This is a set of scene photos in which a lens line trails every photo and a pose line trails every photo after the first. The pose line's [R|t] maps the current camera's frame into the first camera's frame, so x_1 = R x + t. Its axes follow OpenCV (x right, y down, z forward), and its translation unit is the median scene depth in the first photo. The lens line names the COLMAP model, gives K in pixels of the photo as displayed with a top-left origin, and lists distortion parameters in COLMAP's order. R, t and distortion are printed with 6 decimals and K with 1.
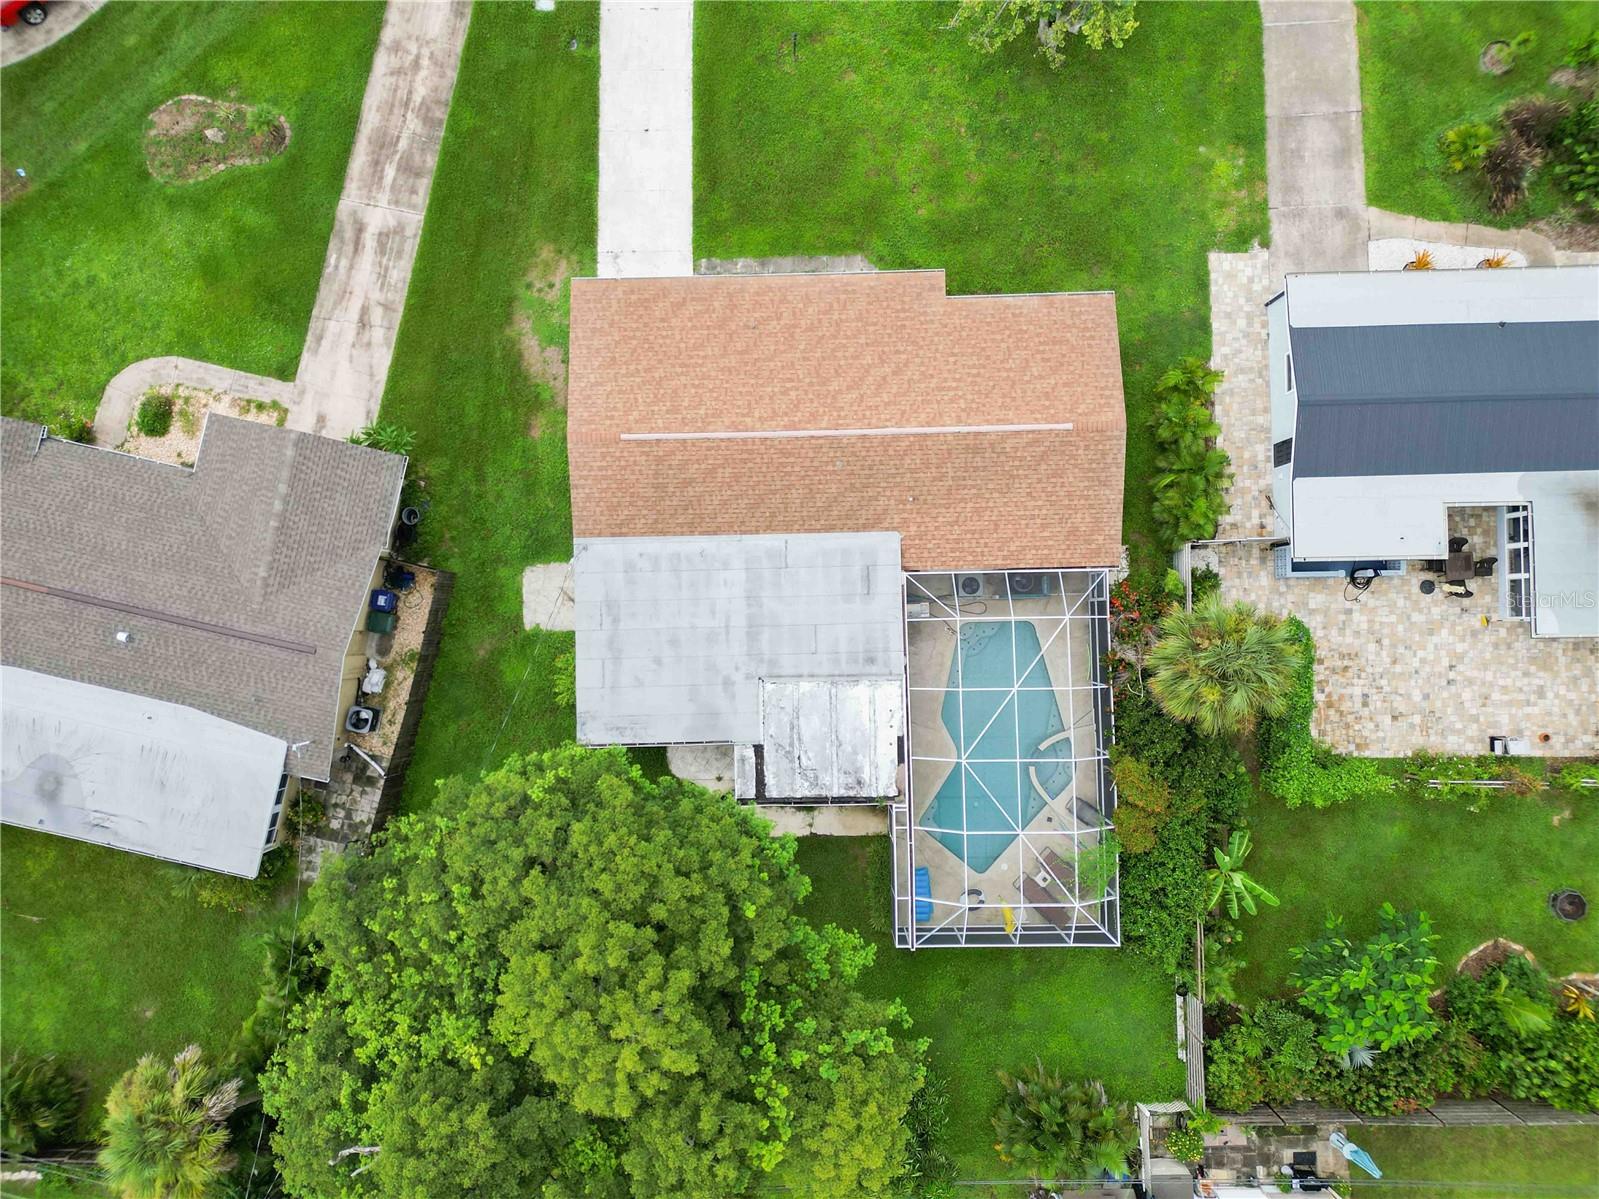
lens RADIAL K [[1113.7, 0, 796.5], [0, 1113.7, 597.7], [0, 0, 1]] dist [0.087160, -0.094573]
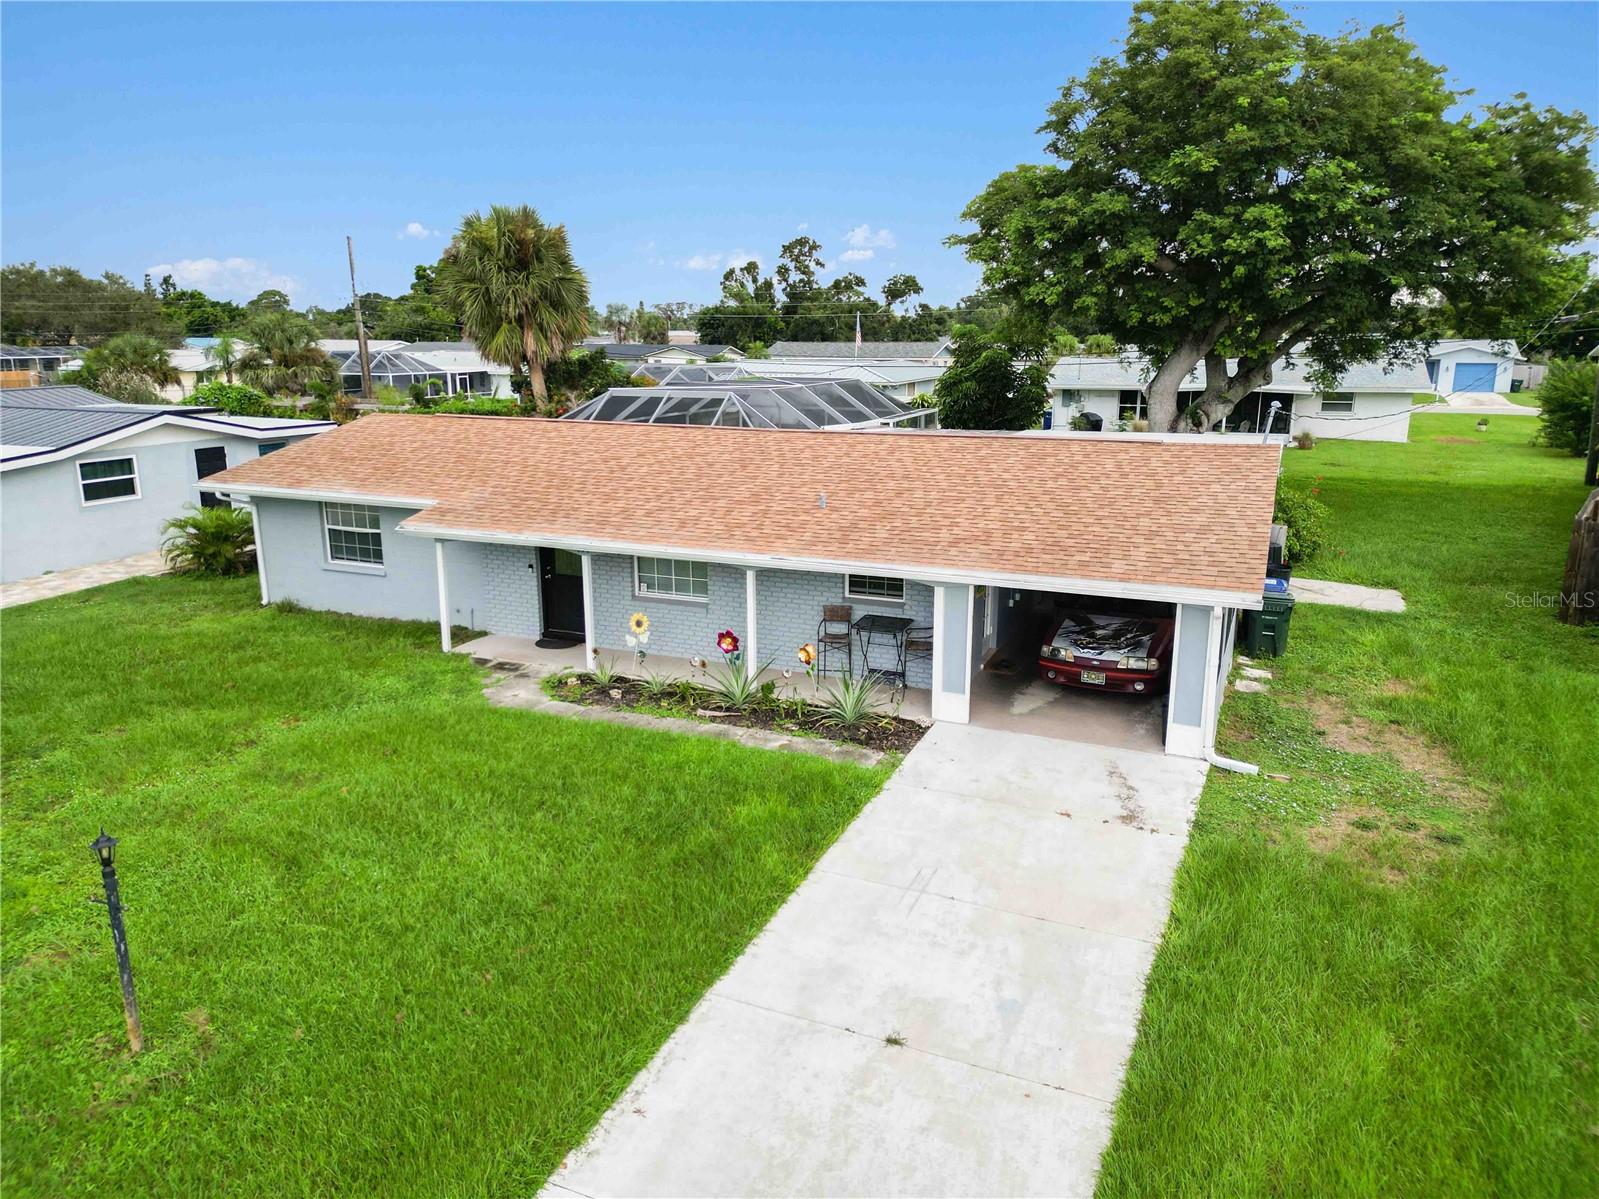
lens RADIAL K [[1115.6, 0, 796.1], [0, 1115.6, 597.6], [0, 0, 1]] dist [0.070814, -0.063860]
pose [[-0.909324, -0.082686, 0.407789, -0.210922], [0.416076, -0.188183, 0.889645, -0.640967], [0.003178, 0.978647, 0.205523, 0.932777]]
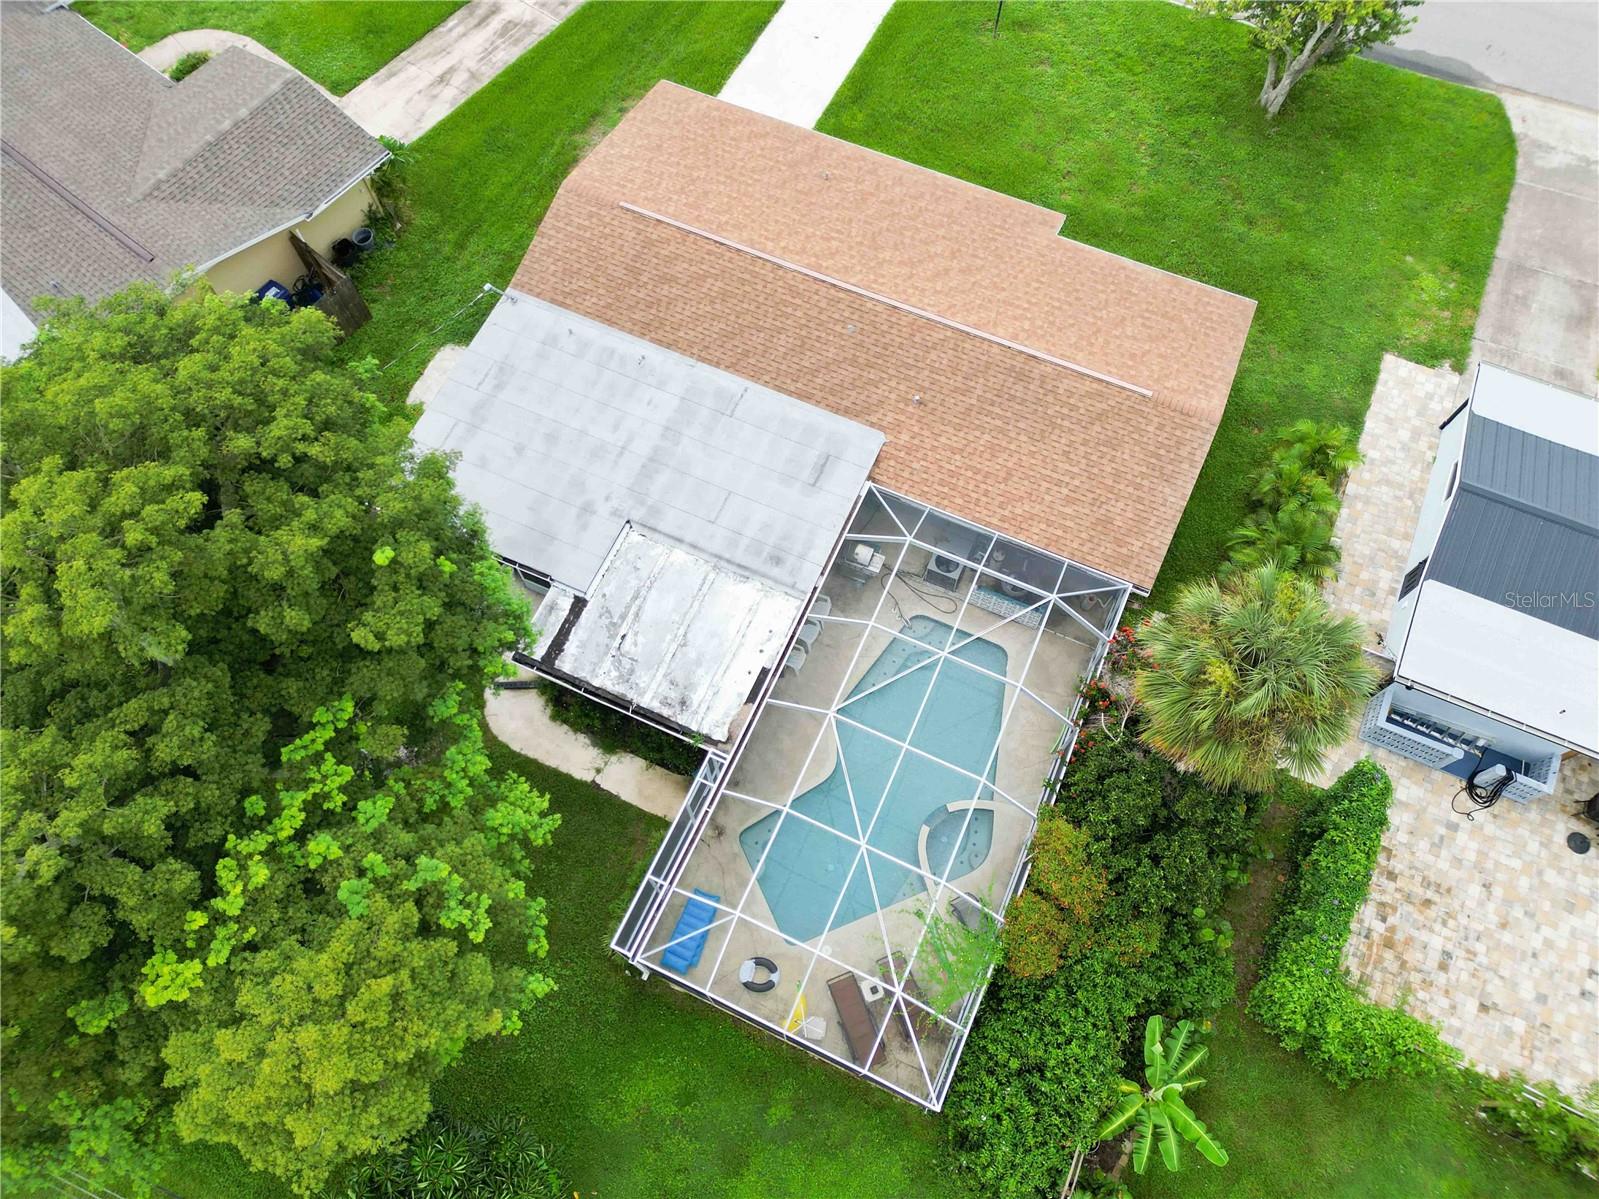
lens RADIAL K [[1115.6, 0, 796.1], [0, 1115.6, 597.6], [0, 0, 1]] dist [0.070814, -0.063860]
pose [[0.900891, 0.400612, -0.167050, 0.203241], [-0.433990, 0.837556, -0.331892, 0.302771], [0.006954, 0.371496, 0.928409, 0.334381]]
